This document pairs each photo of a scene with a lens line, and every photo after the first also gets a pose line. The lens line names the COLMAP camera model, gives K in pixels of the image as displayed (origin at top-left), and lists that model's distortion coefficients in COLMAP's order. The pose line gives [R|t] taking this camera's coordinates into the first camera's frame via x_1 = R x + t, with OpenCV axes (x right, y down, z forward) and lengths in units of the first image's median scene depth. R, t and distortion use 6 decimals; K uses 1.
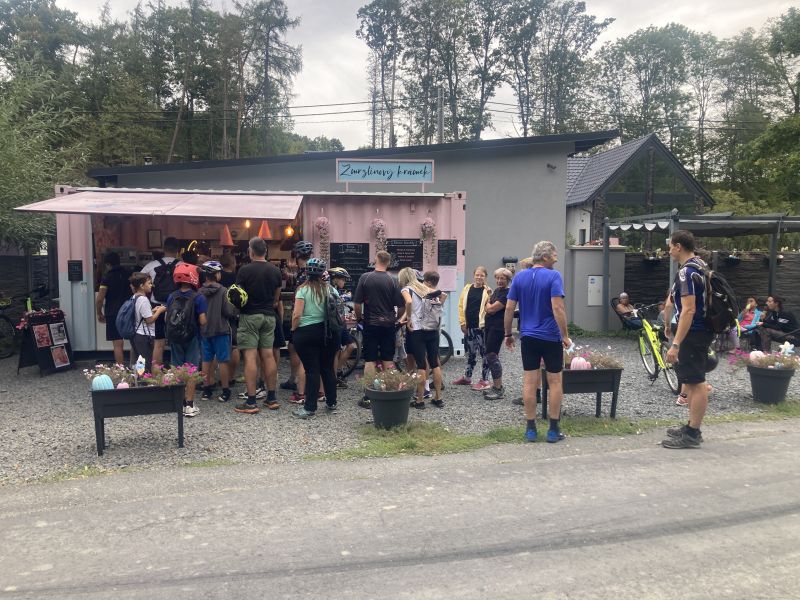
lens RADIAL K [[653.9, 0, 400.0], [0, 653.9, 300.0], [0, 0, 1]] dist [0.020873, -0.013662]
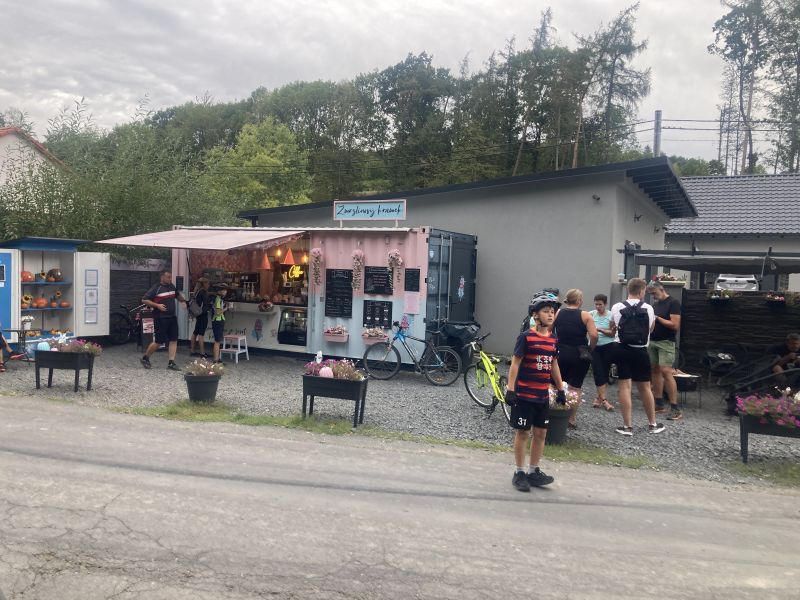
lens RADIAL K [[653.9, 0, 400.0], [0, 653.9, 300.0], [0, 0, 1]] dist [0.020873, -0.013662]
pose [[0.840275, 0.051277, -0.539730, 0.600925], [-0.073291, 0.997122, -0.019371, -0.012962], [0.537183, 0.055834, 0.841616, 0.031831]]
